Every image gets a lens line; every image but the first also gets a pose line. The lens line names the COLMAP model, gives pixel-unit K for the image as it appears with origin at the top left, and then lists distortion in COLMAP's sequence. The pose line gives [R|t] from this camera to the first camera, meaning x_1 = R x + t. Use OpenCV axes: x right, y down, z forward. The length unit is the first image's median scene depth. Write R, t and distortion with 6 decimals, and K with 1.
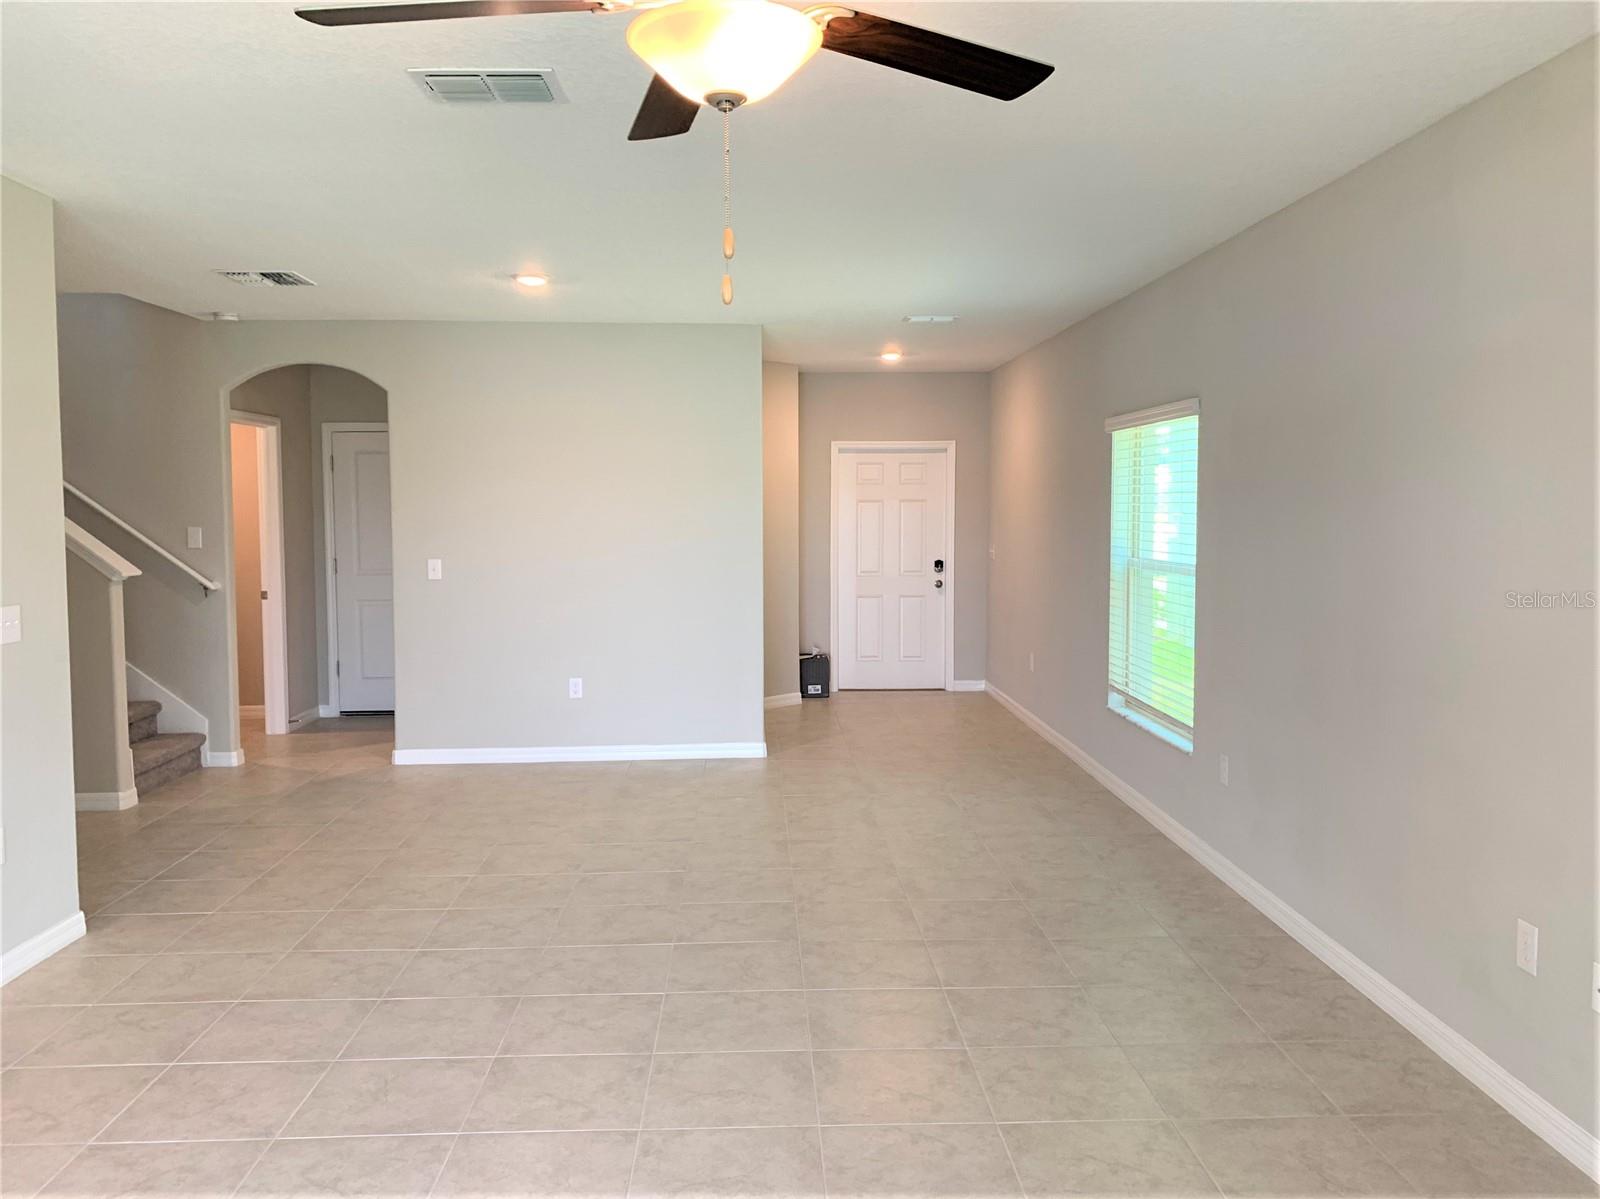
lens RADIAL K [[1275.1, 0, 802.8], [0, 1275.1, 586.6], [0, 0, 1]] dist [0.064331, -0.110052]
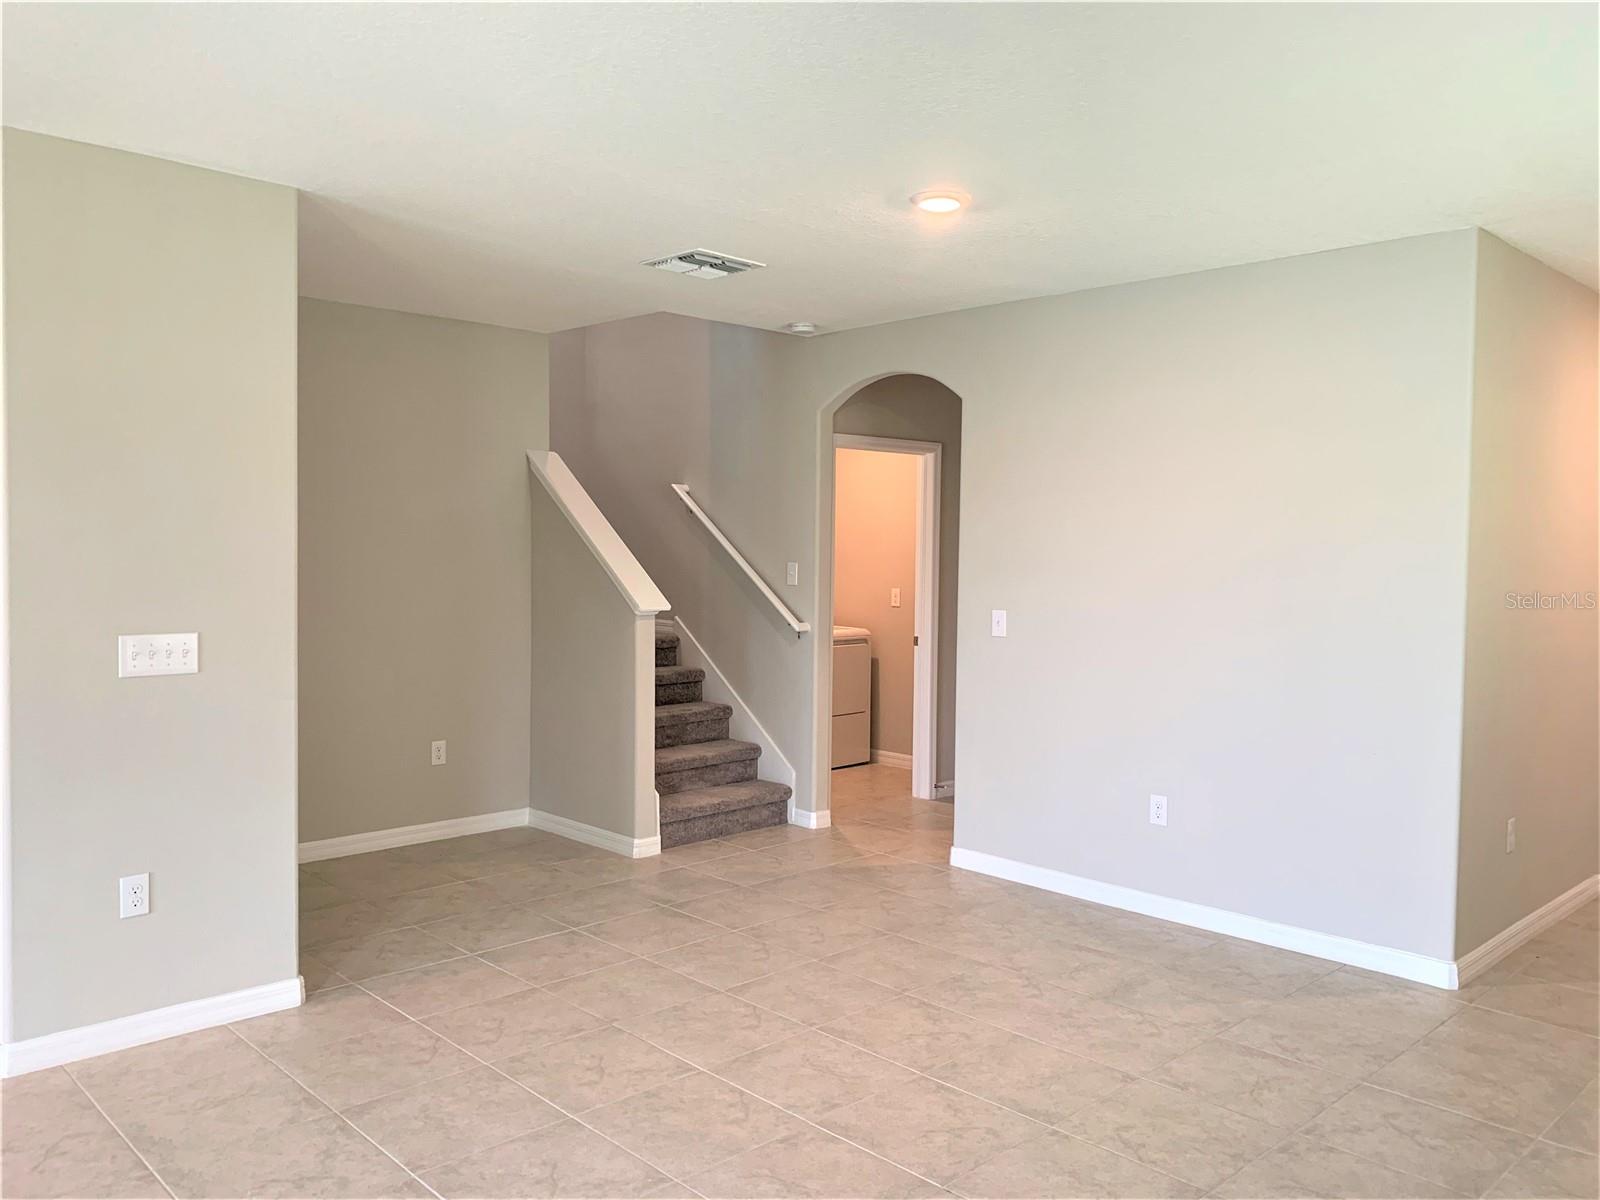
lens RADIAL K [[1224.2, 0, 797.1], [0, 1224.2, 588.0], [0, 0, 1]] dist [0.062751, -0.099887]
pose [[0.662343, 0.038489, -0.748212, 0.203172], [-0.064559, 0.997897, -0.005816, -0.024591], [0.746414, 0.052156, 0.663435, 0.455423]]
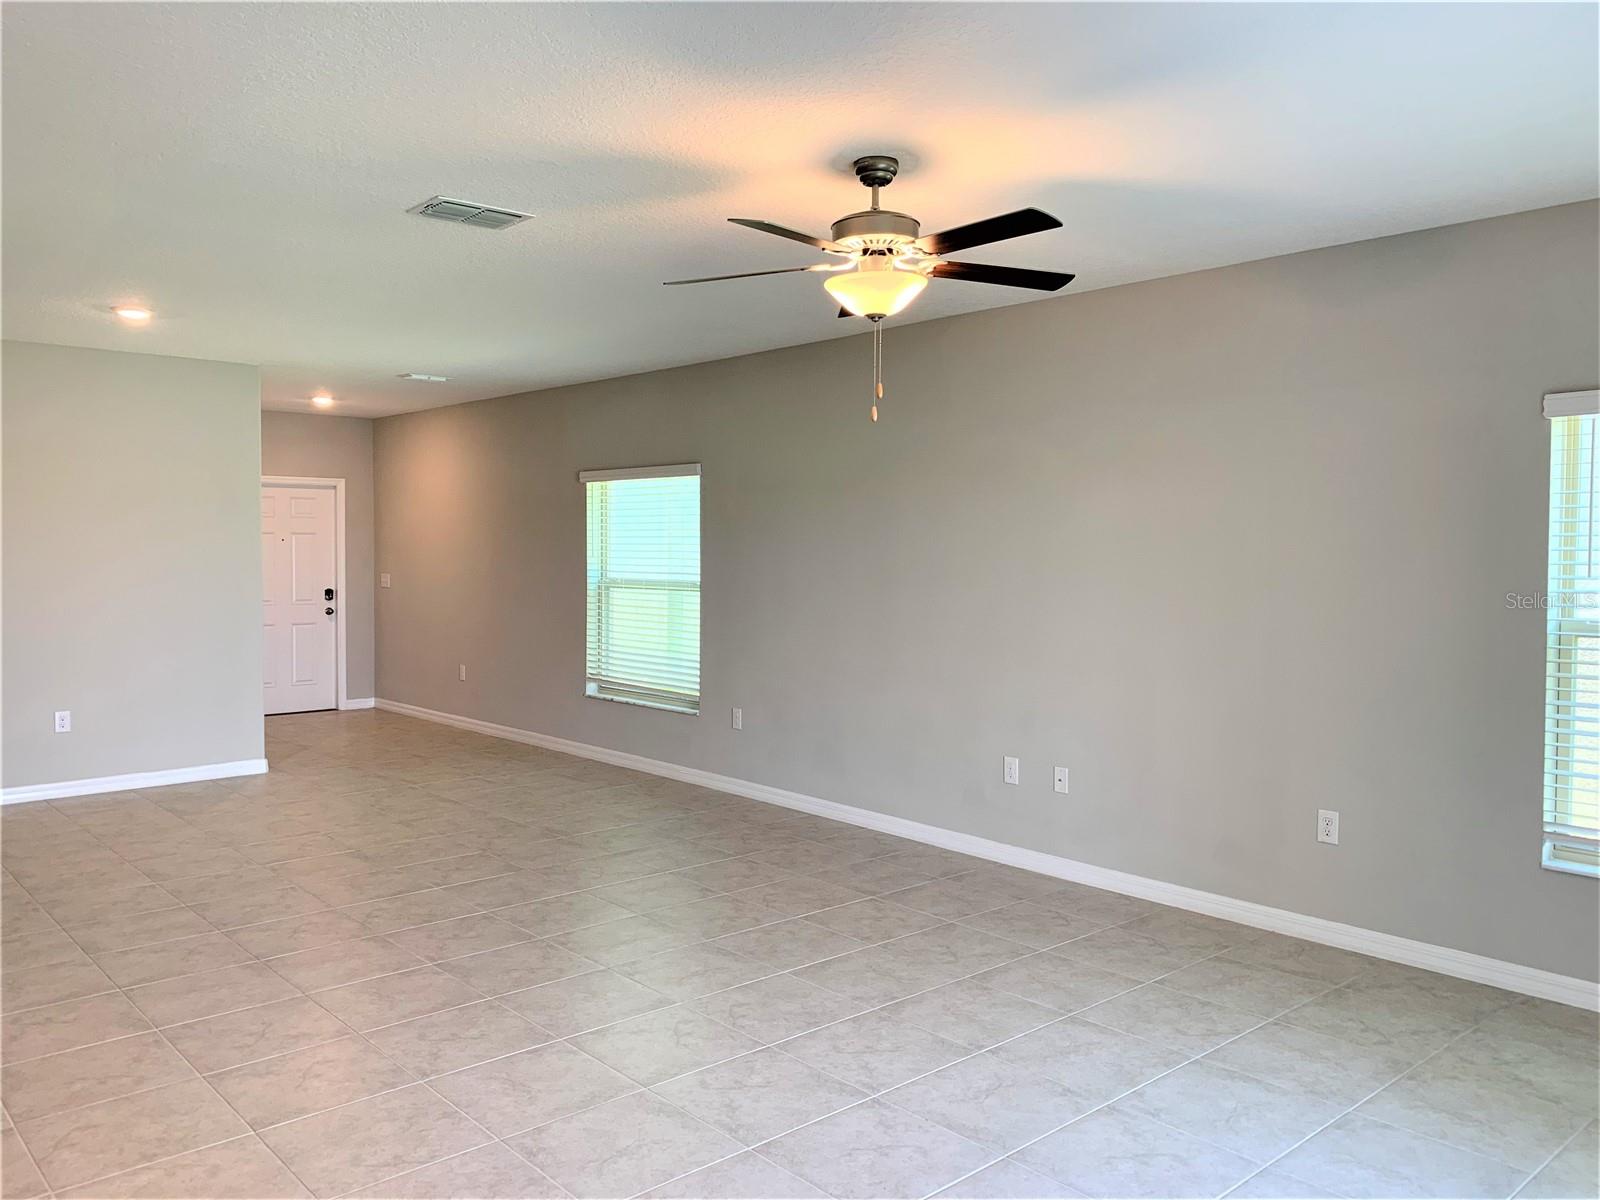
lens RADIAL K [[1210.4, 0, 800.0], [0, 1210.4, 600.0], [0, 0, 1]] dist [0.165363, -0.252572]
pose [[0.780907, -0.022659, 0.624236, -0.367723], [0.034730, 0.999371, -0.007170, 0.015312], [-0.623680, 0.027279, 0.781203, -0.095942]]
